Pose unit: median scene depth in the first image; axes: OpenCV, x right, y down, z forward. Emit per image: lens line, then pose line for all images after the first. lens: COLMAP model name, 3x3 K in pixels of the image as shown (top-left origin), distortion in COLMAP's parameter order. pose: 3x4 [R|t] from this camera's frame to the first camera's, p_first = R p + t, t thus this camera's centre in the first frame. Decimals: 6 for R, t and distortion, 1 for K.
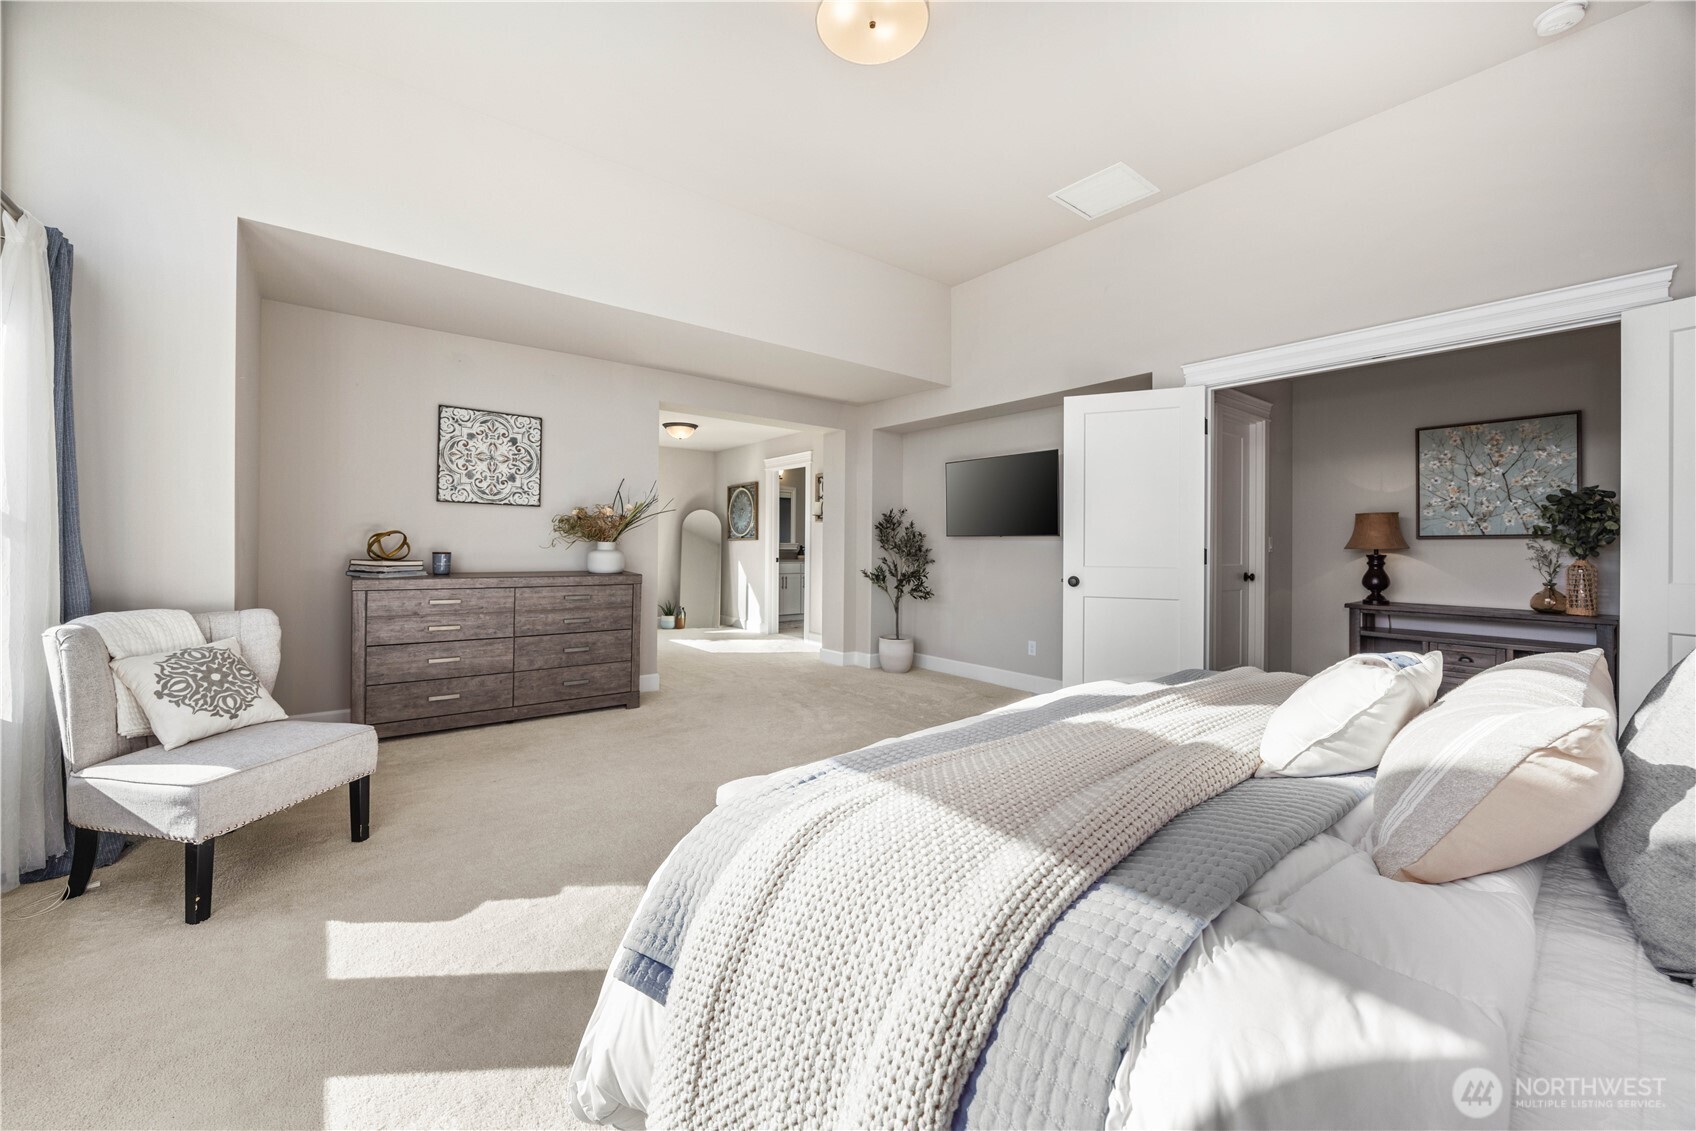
lens RADIAL K [[651.1, 0, 845.7], [0, 651.1, 552.5], [0, 0, 1]] dist [-0.002616, -0.000426]
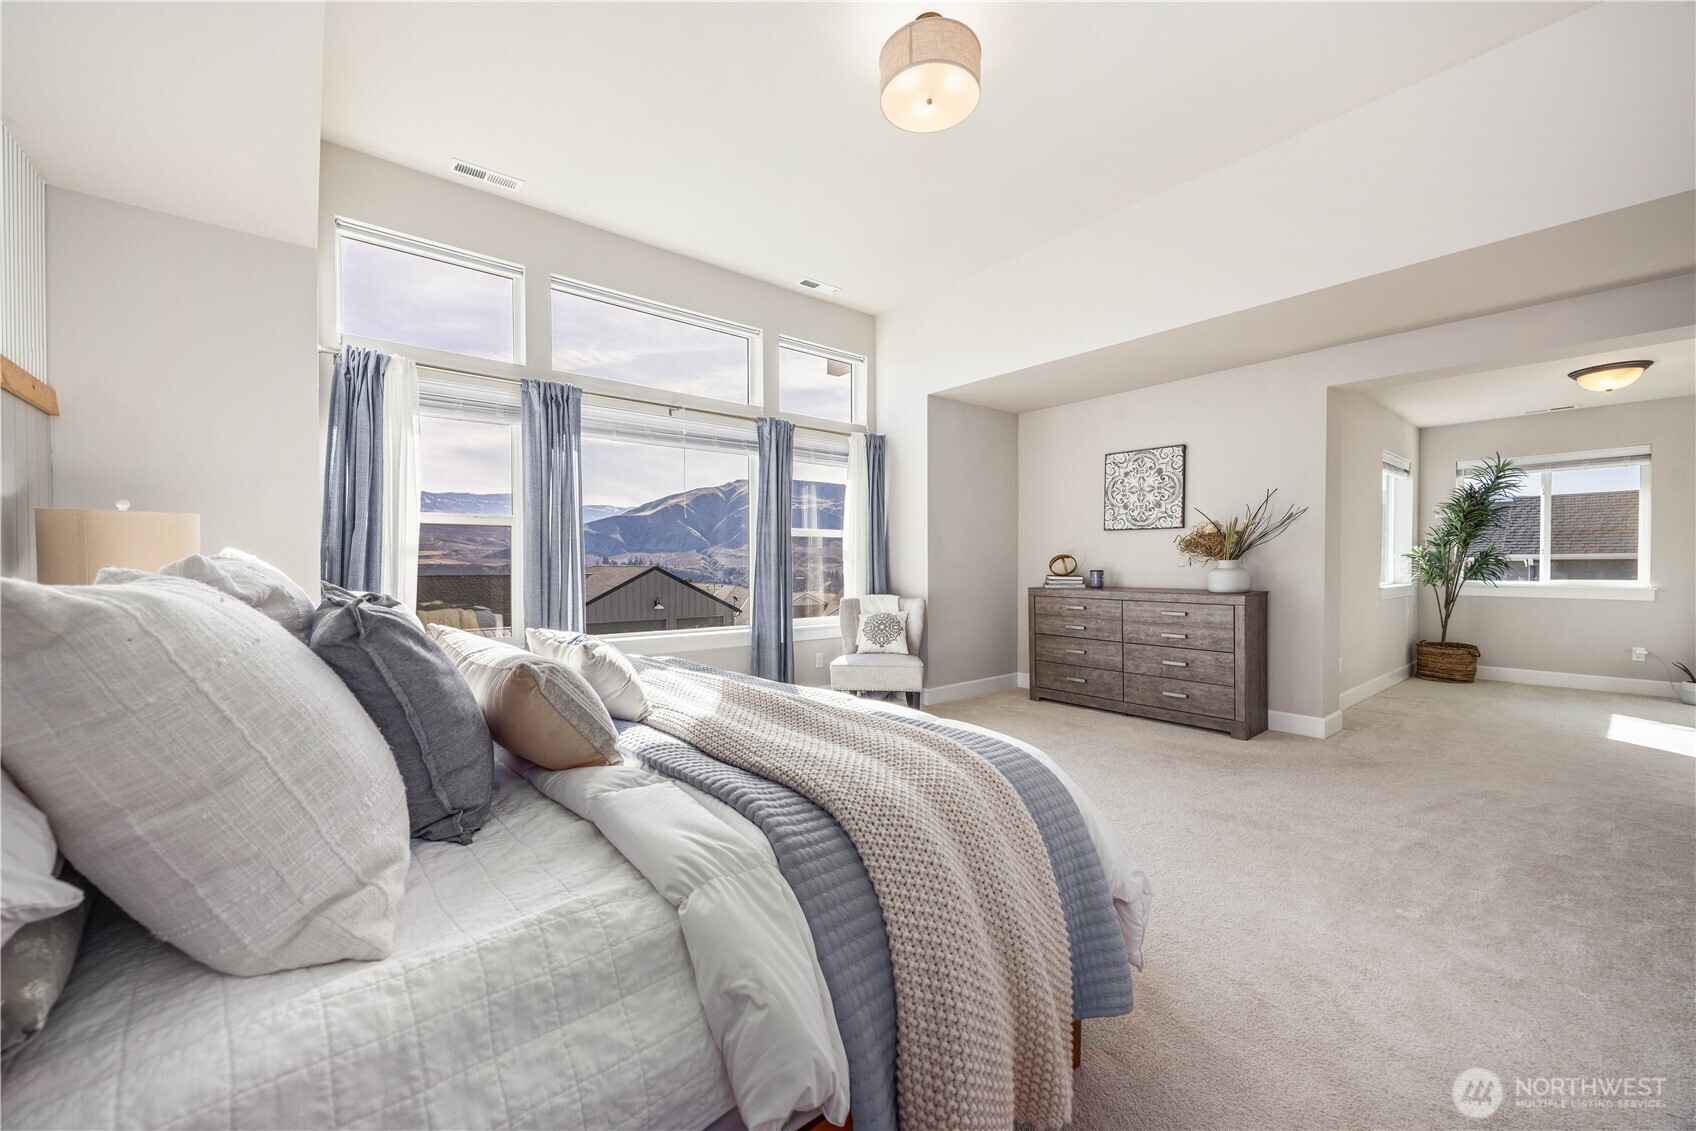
lens RADIAL K [[646.9, 0, 848.4], [0, 646.9, 577.5], [0, 0, 1]] dist [-0.001147, -0.000359]
pose [[0.021275, 0.009675, -0.999727, 0.583600], [-0.006853, 0.999931, 0.009531, 0.004818], [0.999750, 0.006649, 0.021339, 0.432157]]
